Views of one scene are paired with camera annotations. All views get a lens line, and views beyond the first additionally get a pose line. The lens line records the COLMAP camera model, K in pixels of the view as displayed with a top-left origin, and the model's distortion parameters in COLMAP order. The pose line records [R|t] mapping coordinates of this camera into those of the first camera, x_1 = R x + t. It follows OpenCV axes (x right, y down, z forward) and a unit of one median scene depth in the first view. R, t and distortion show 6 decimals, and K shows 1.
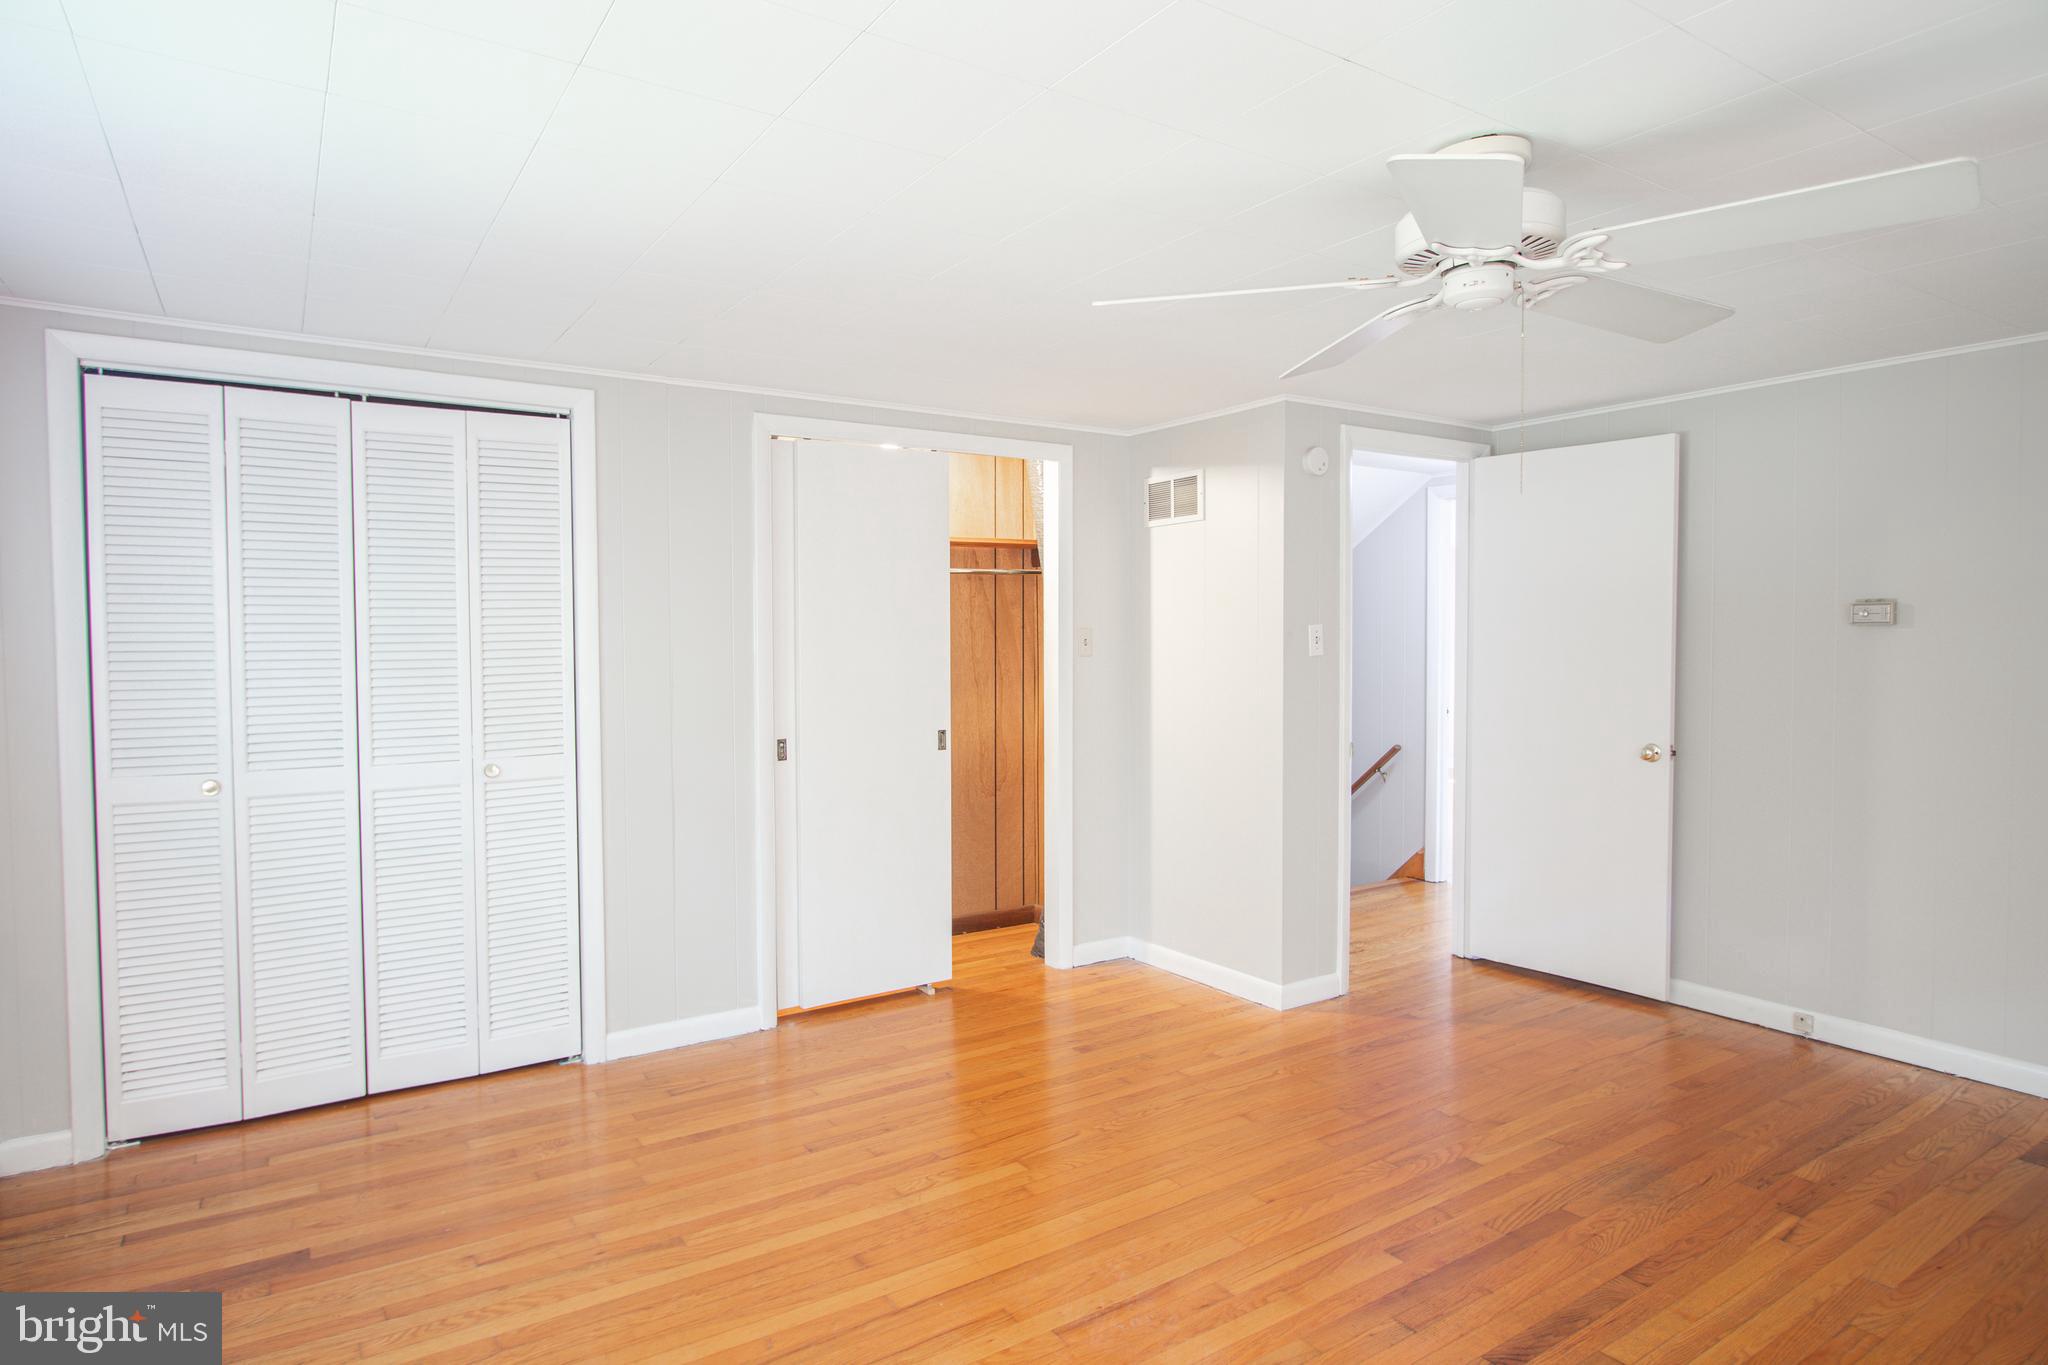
lens RADIAL K [[1145.3, 0, 1006.3], [0, 1145.3, 677.6], [0, 0, 1]] dist [-0.021051, 0.008300]
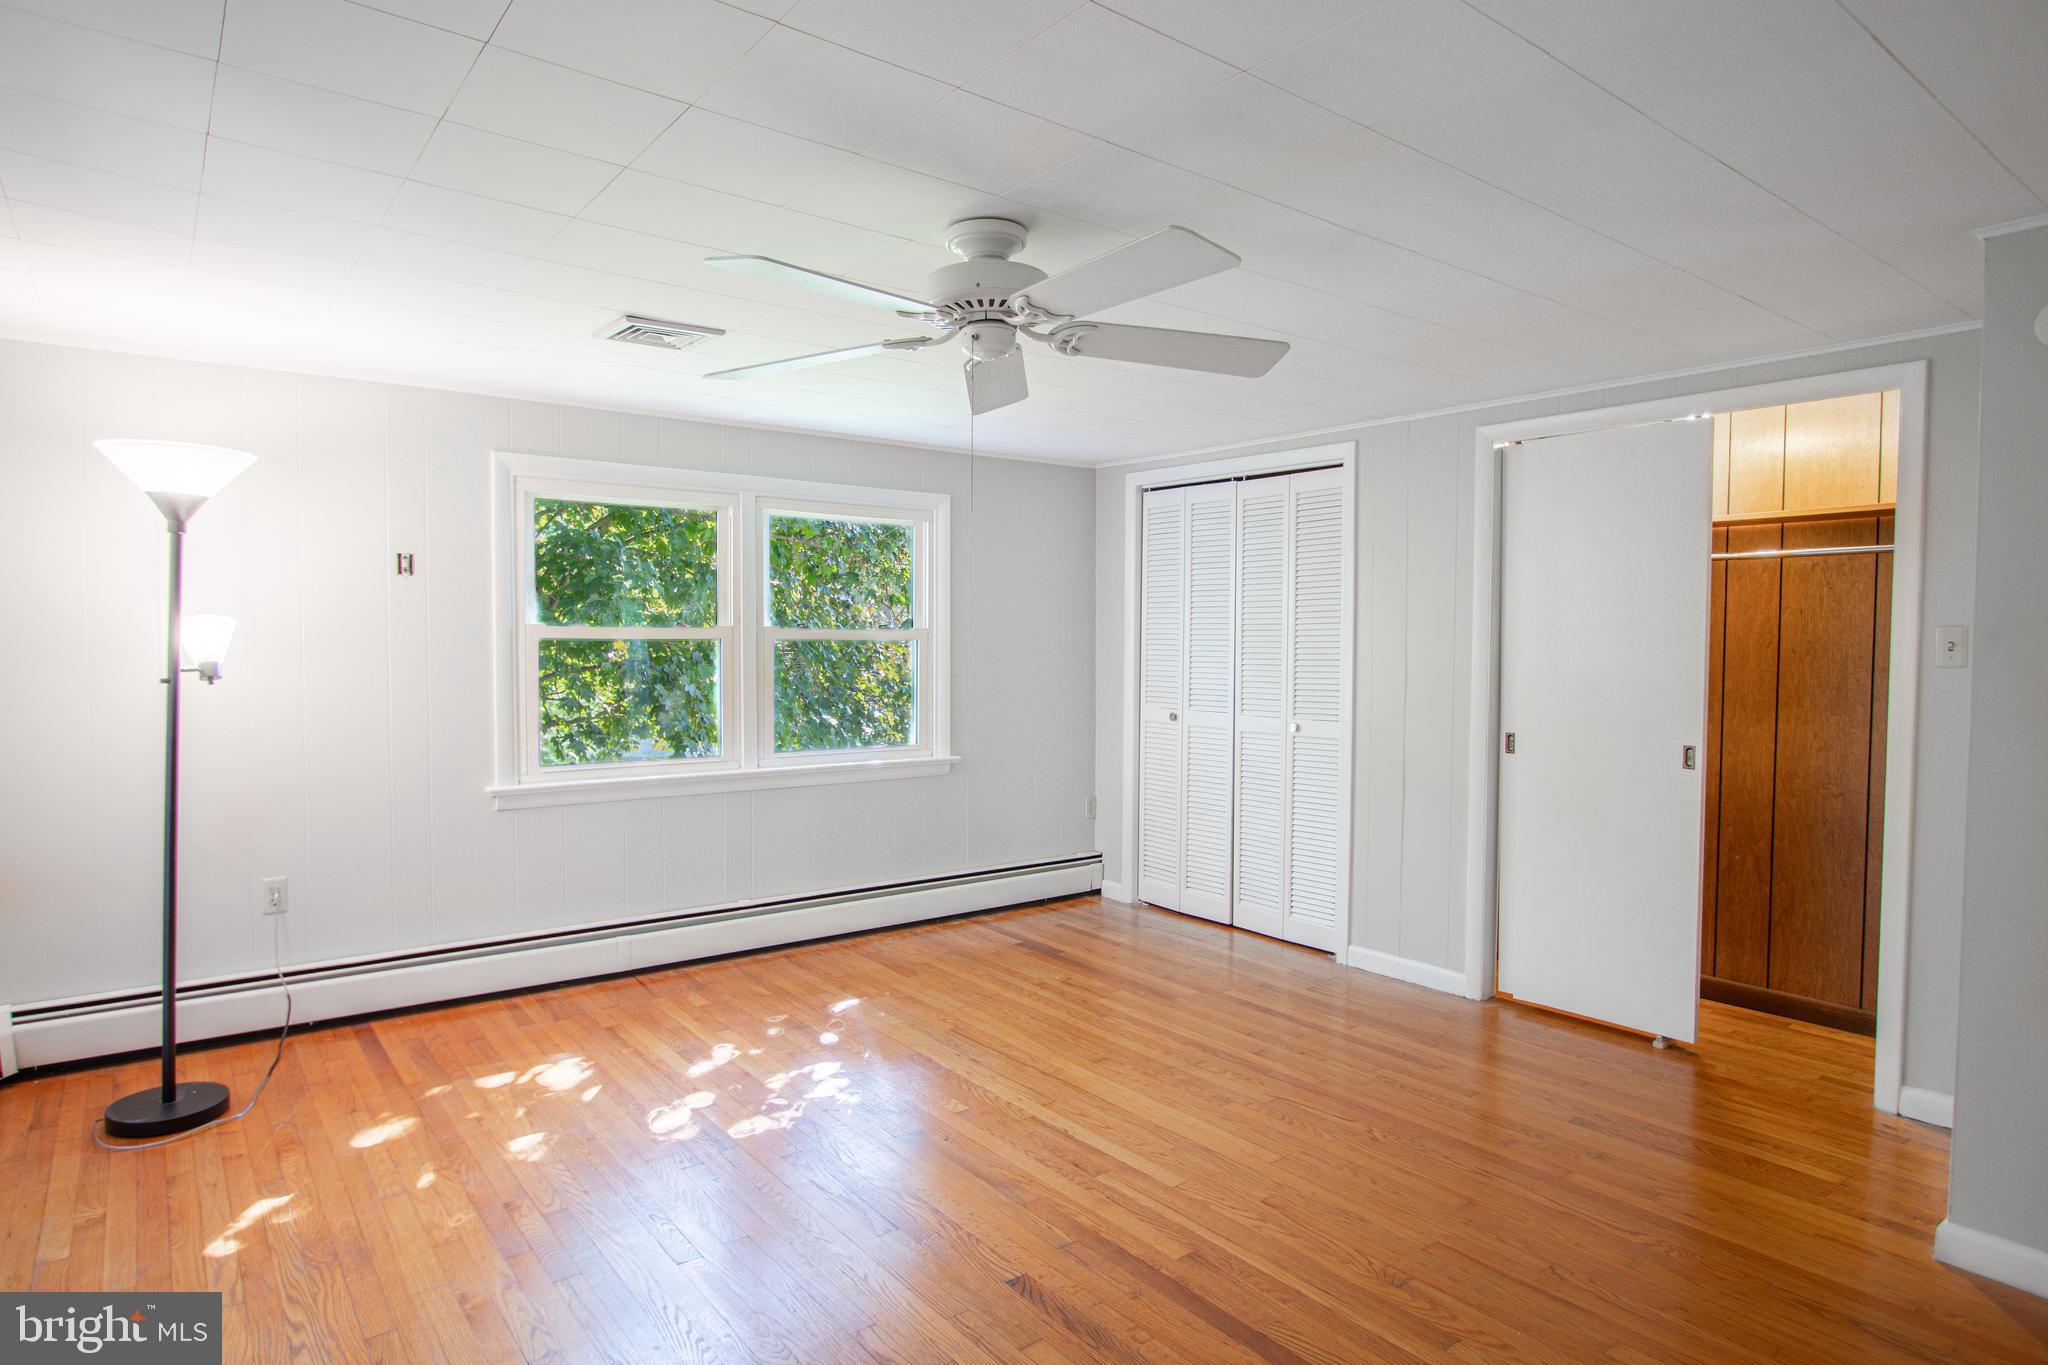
lens RADIAL K [[1145.3, 0, 1006.3], [0, 1145.3, 677.6], [0, 0, 1]] dist [-0.021051, 0.008300]
pose [[0.082285, 0.043824, -0.995645, 0.924950], [-0.041902, 0.998301, 0.040478, -0.022089], [0.995728, 0.038389, 0.083981, 0.525910]]
